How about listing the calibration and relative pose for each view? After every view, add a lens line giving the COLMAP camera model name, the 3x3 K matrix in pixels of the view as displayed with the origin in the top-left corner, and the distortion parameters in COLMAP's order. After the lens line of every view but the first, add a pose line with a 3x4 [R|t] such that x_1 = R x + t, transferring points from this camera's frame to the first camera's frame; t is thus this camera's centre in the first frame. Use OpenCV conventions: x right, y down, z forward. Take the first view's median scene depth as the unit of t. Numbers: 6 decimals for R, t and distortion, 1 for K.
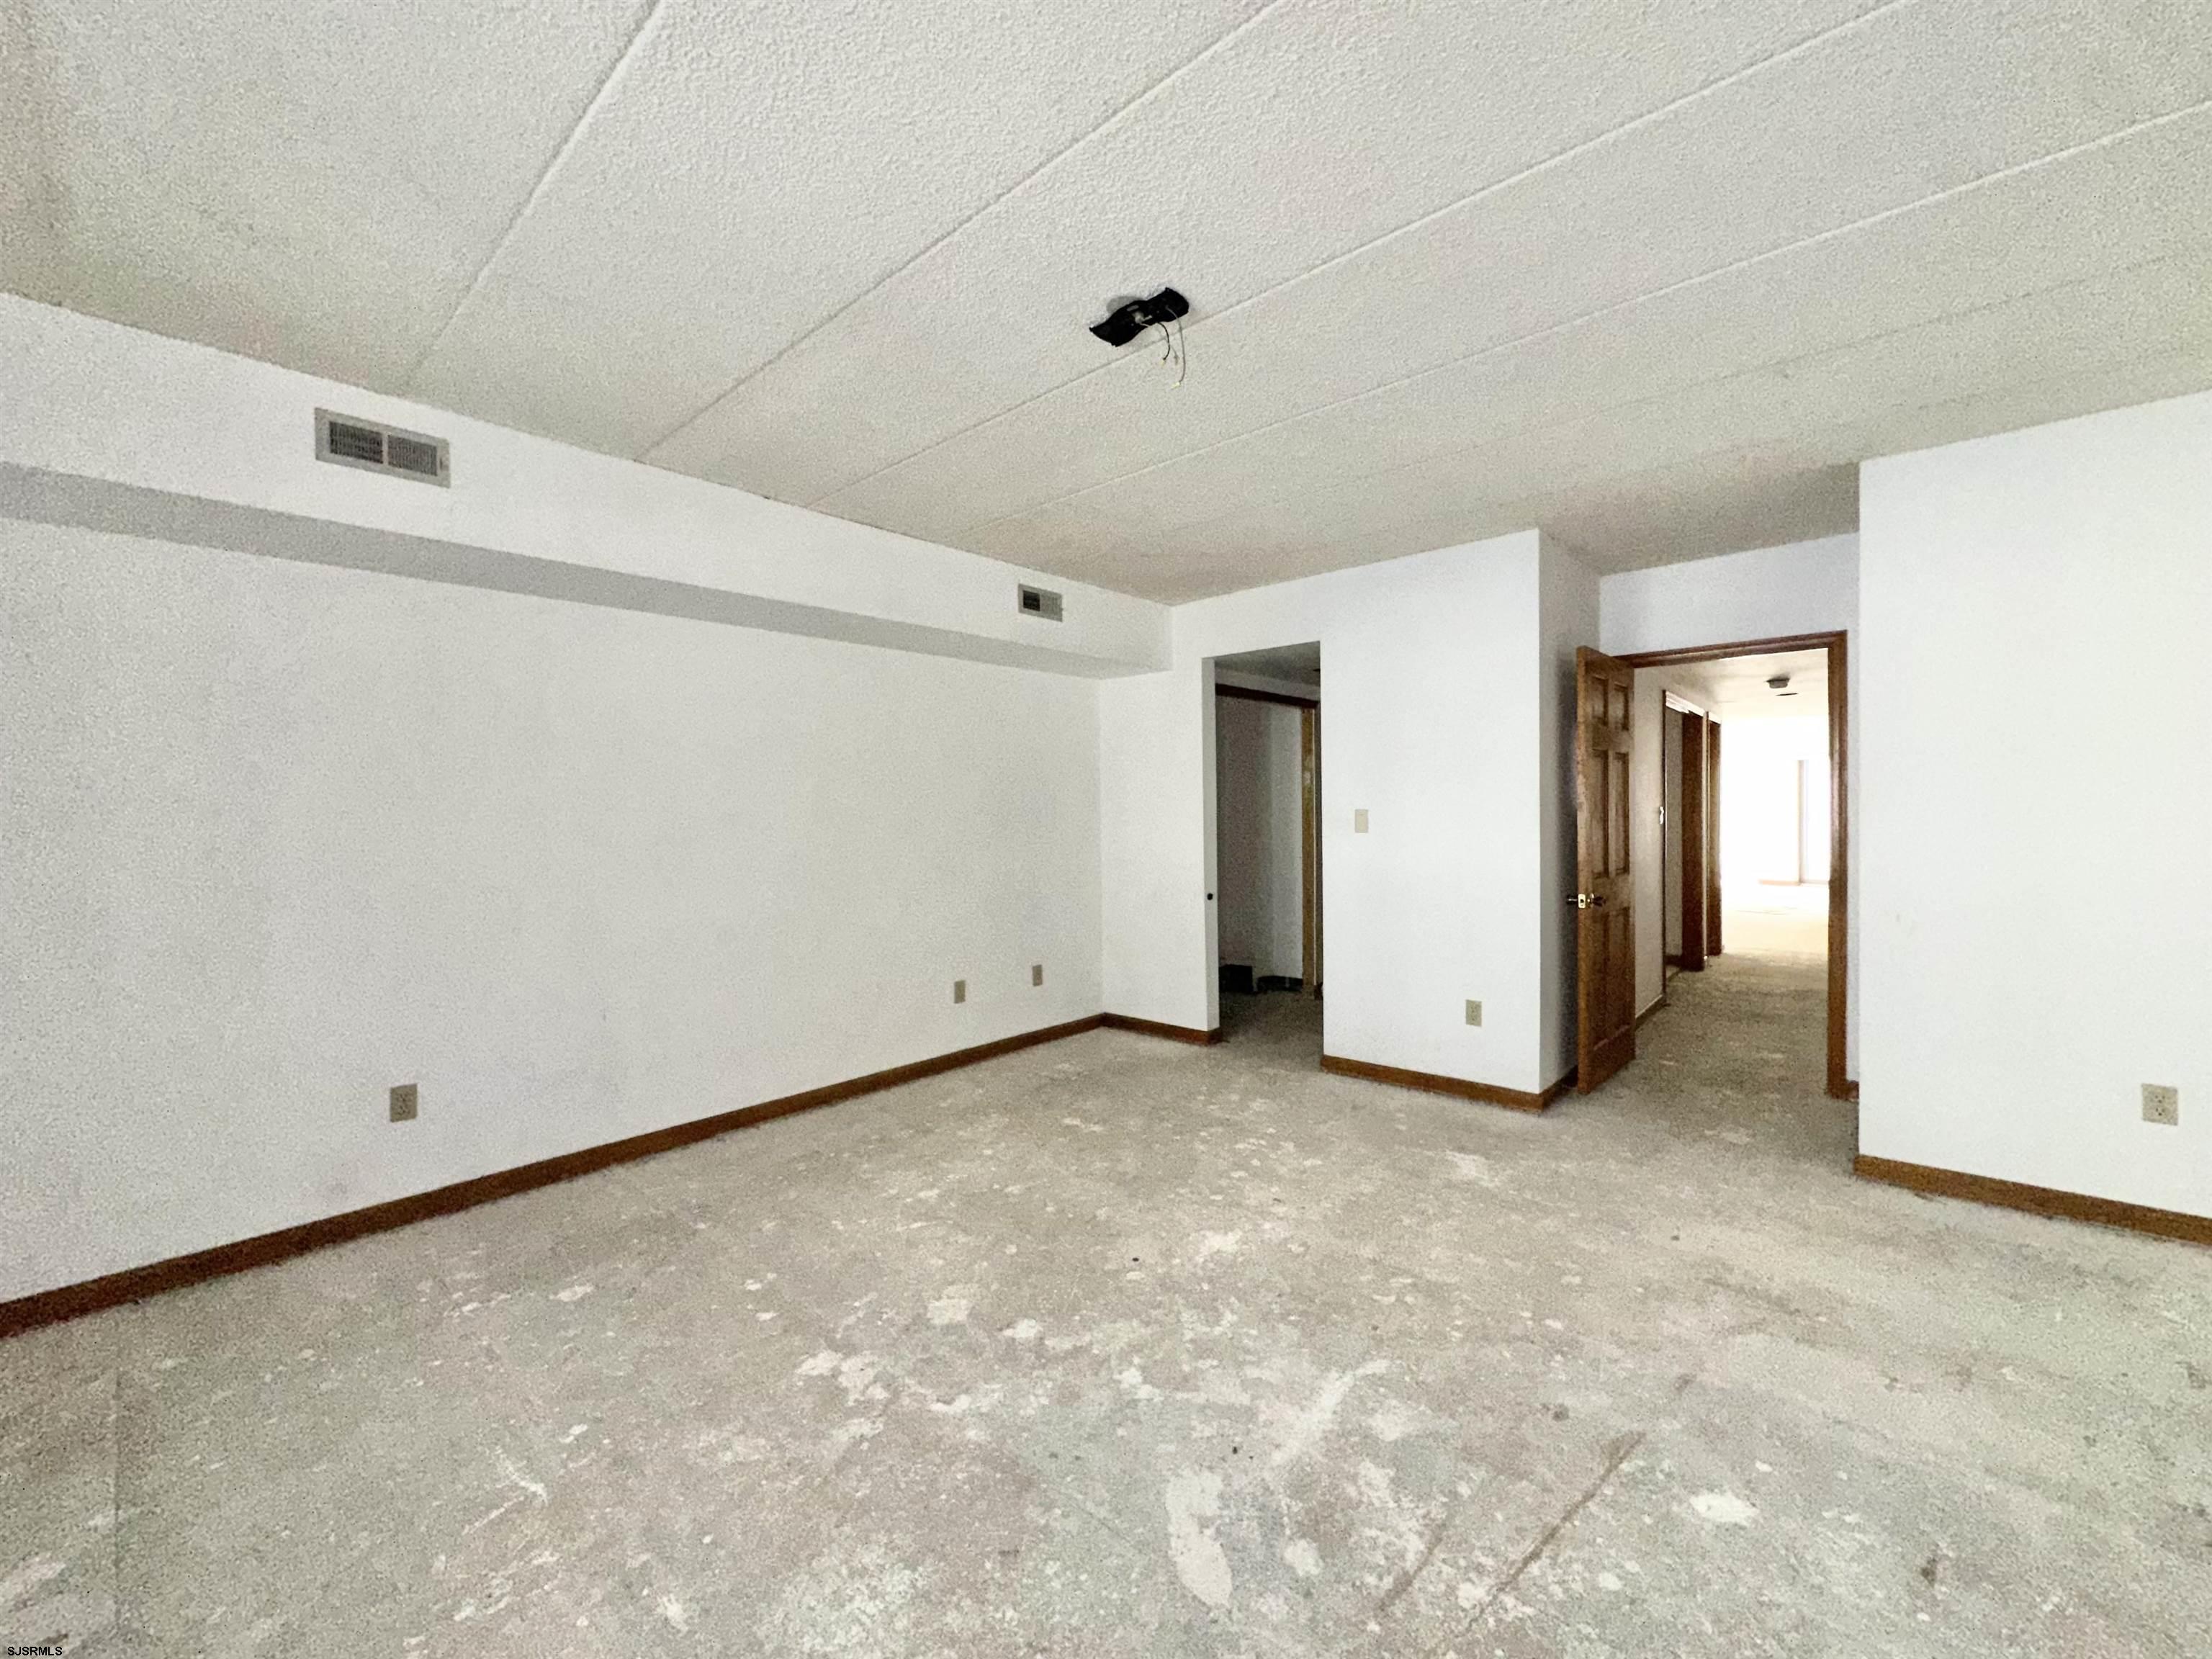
lens RADIAL K [[882.0, 0, 1113.8], [0, 882.0, 827.3], [0, 0, 1]] dist [-0.001824, 0.000745]
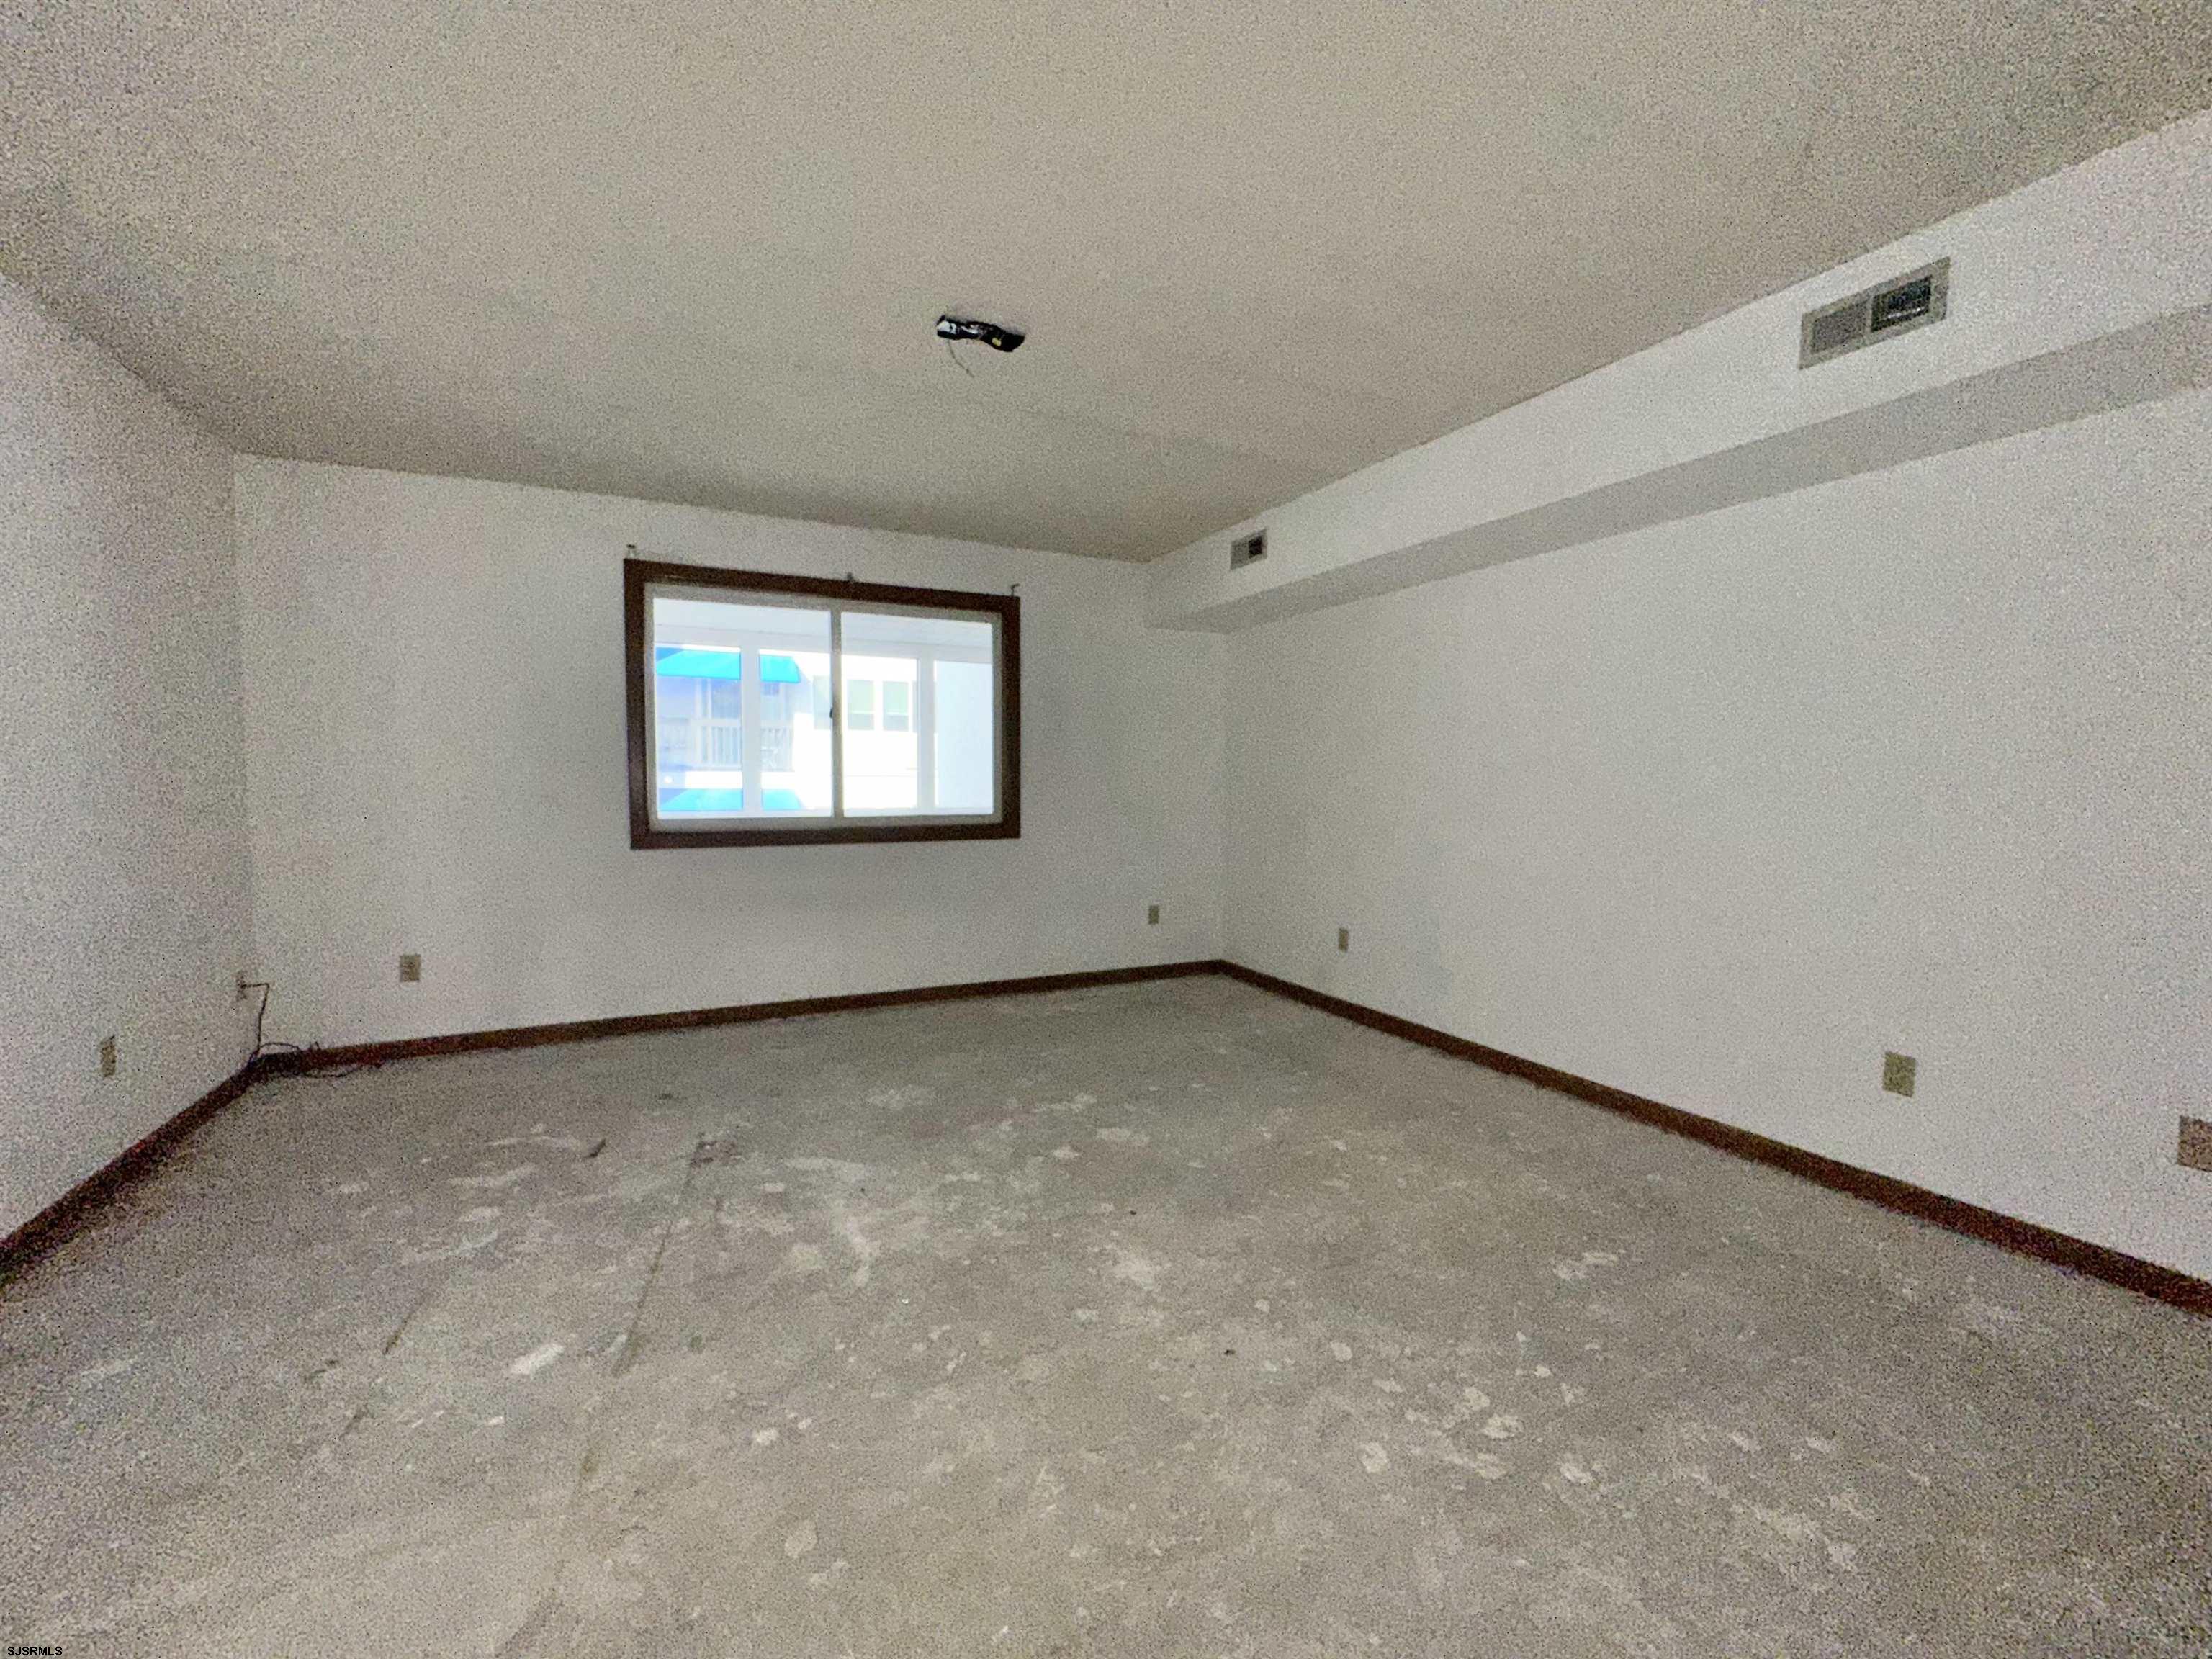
lens RADIAL K [[890.2, 0, 1106.5], [0, 890.2, 831.7], [0, 0, 1]] dist [-0.001854, -0.000111]
pose [[-0.370286, 0.066234, -0.926554, 0.932992], [-0.016055, 0.996849, 0.077675, 0.001457], [0.928779, 0.043638, -0.368056, 1.349288]]
